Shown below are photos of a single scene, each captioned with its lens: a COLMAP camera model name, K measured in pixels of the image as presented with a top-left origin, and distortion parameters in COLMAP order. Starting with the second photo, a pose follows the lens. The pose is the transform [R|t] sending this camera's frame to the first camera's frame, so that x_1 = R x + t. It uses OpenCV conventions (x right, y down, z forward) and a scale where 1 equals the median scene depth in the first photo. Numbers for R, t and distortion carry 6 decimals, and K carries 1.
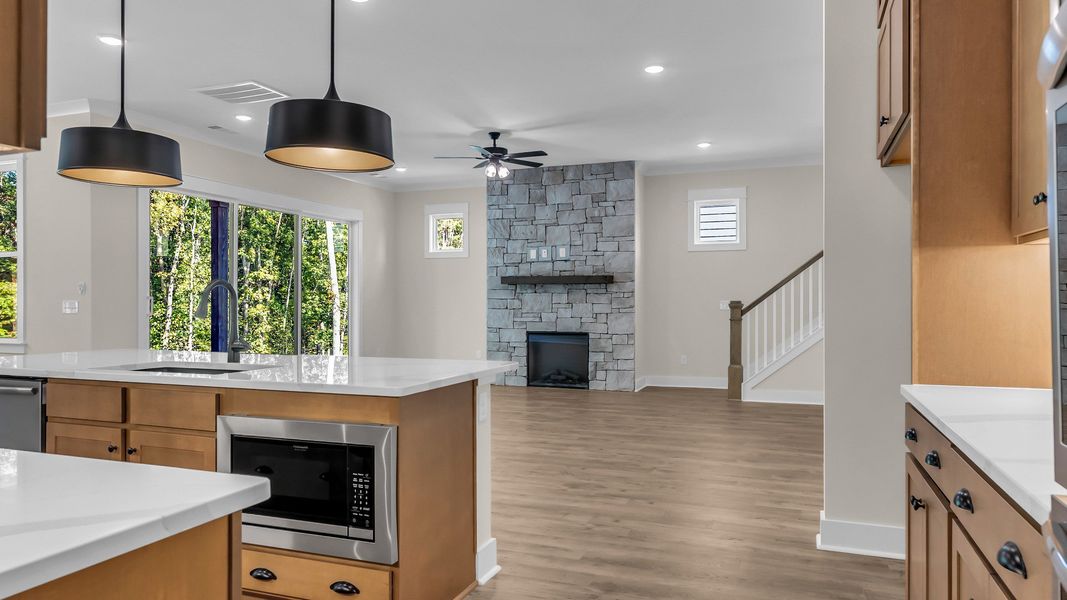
lens RADIAL K [[698.8, 0, 533.5], [0, 698.8, 300.0], [0, 0, 1]] dist [-0.004212, -0.000828]
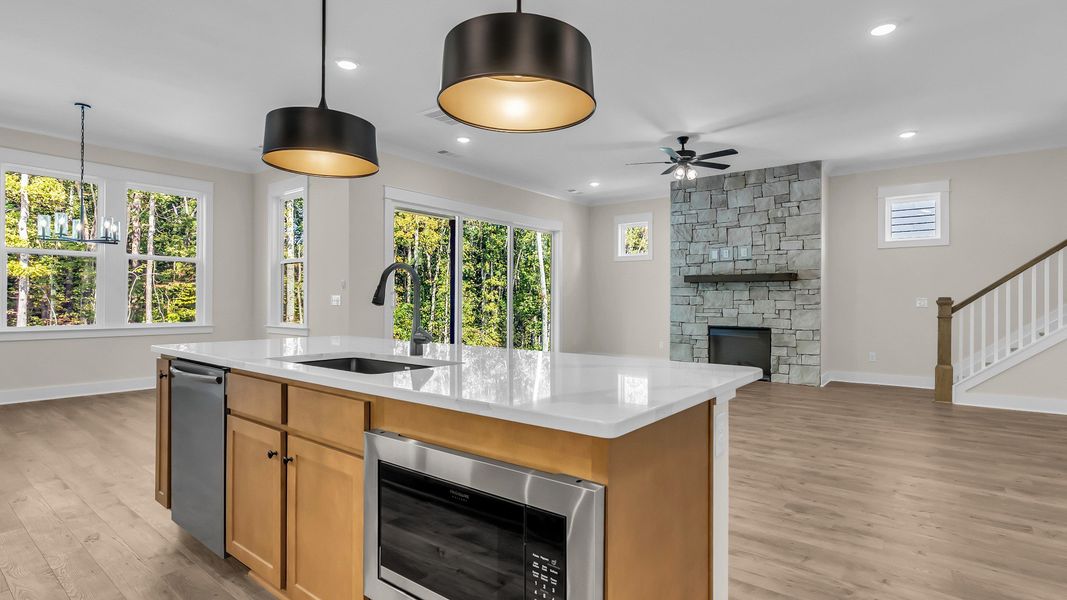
lens RADIAL K [[526.0, 0, 533.5], [0, 526.0, 300.0], [0, 0, 1]] dist [-0.003221, 0.000124]
pose [[0.956001, 0.003453, -0.293344, -0.030667], [-0.003709, 0.999993, -0.000318, 0.006291], [0.293341, 0.001393, 0.956007, 0.139464]]
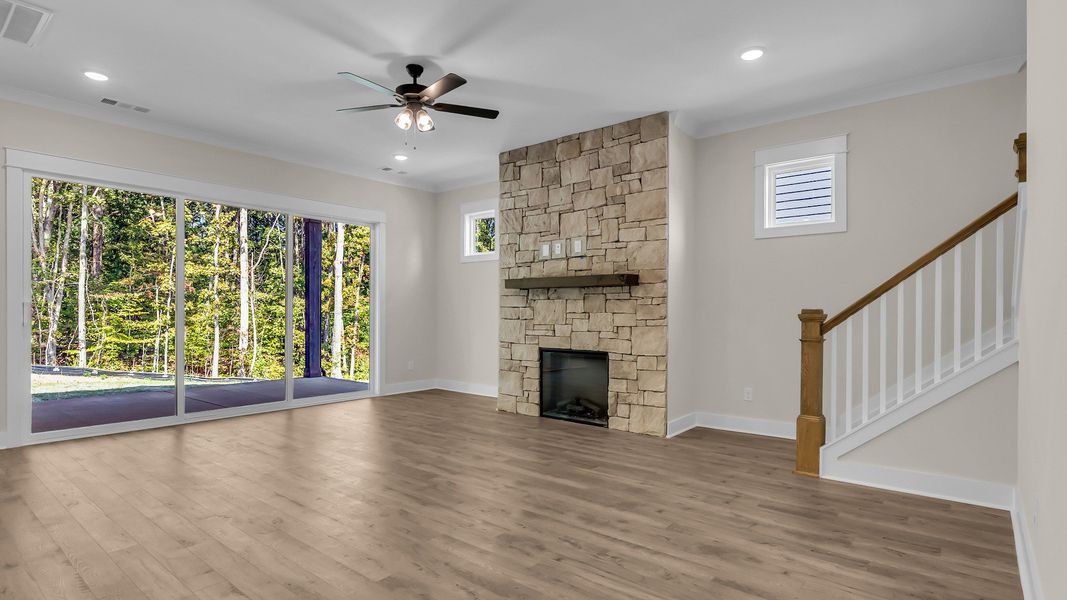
lens RADIAL K [[541.8, 0, 534.3], [0, 541.8, 314.1], [0, 0, 1]] dist [-0.003927, -0.000650]
pose [[0.948035, 0.004859, -0.318128, 0.187800], [-0.003218, 0.999979, 0.005684, 0.003113], [0.318148, -0.004365, 0.948031, 0.426882]]
